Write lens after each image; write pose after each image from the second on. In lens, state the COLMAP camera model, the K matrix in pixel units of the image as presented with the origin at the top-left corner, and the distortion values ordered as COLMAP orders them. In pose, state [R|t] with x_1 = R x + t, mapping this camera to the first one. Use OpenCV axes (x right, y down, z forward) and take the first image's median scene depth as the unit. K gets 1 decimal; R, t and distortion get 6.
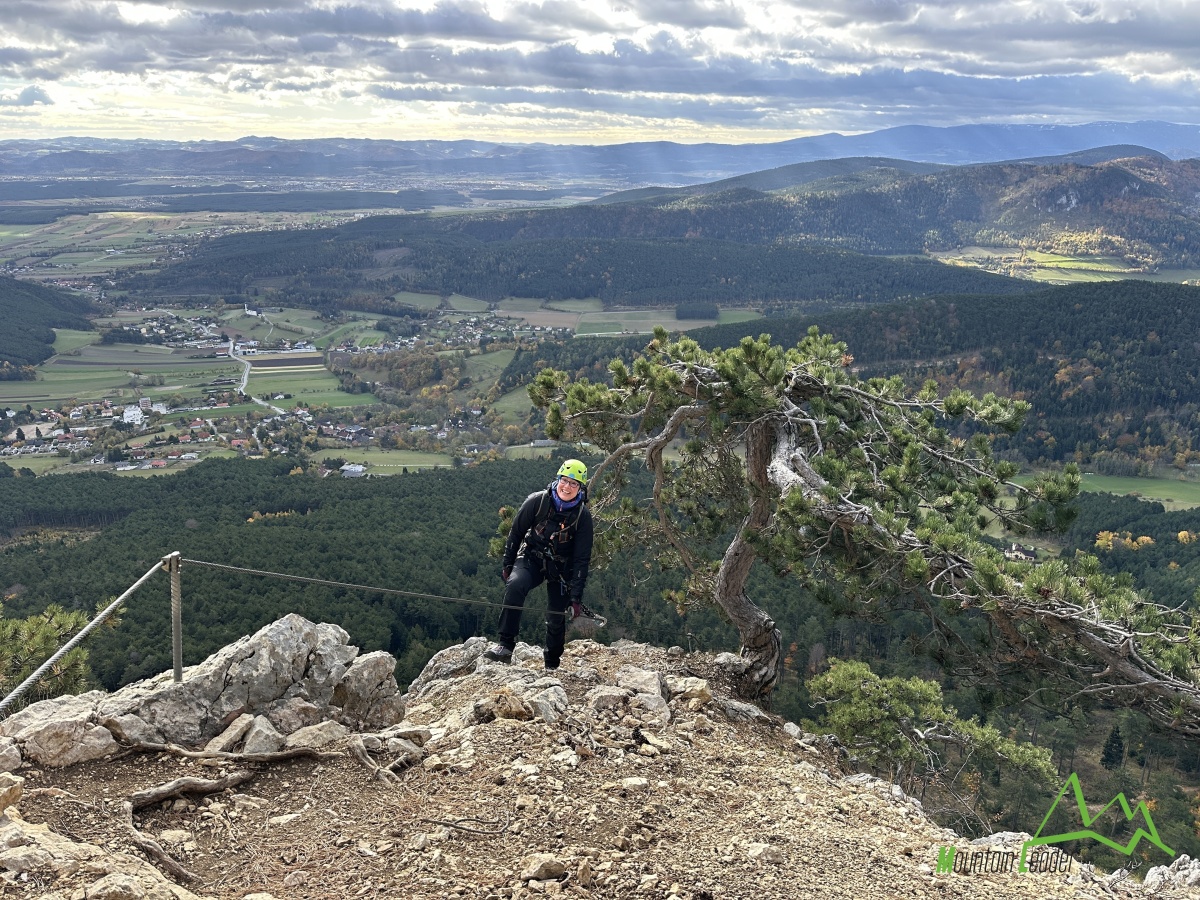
lens RADIAL K [[857.7, 0, 604.4], [0, 857.7, 453.4], [0, 0, 1]] dist [0.060978, -0.067505]
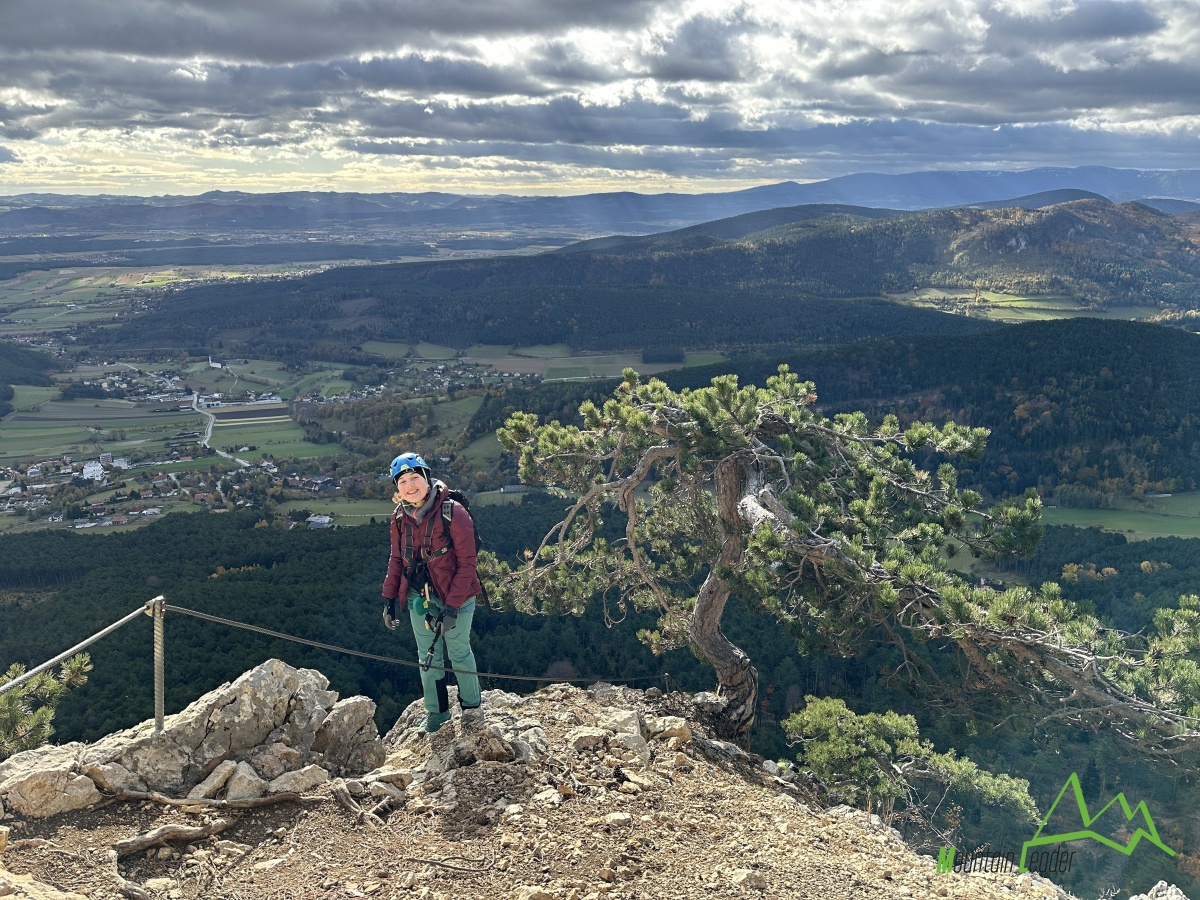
lens RADIAL K [[857.7, 0, 604.3], [0, 857.7, 448.6], [0, 0, 1]] dist [0.060978, -0.067505]
pose [[0.999125, -0.022228, 0.035428, -0.005862], [0.024209, 0.998109, -0.056493, 0.006544], [-0.034105, 0.057301, 0.997774, -0.026456]]
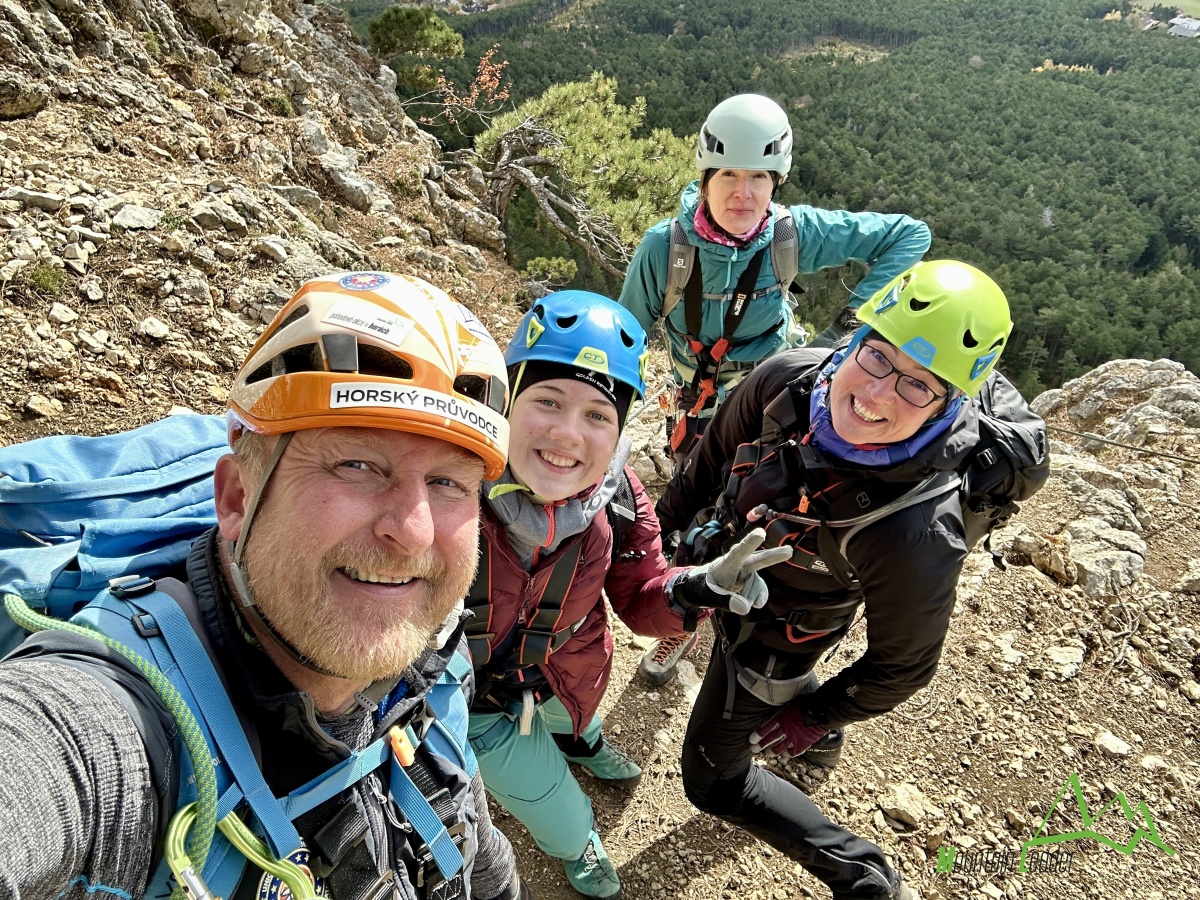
lens RADIAL K [[868.1, 0, 570.4], [0, 868.1, 464.8], [0, 0, 1]] dist [0.025900, -0.035541]
pose [[0.651817, 0.455084, -0.606658, 0.070896], [-0.098845, 0.844099, 0.526998, -0.225886], [0.751908, -0.283541, 0.595180, 0.116670]]
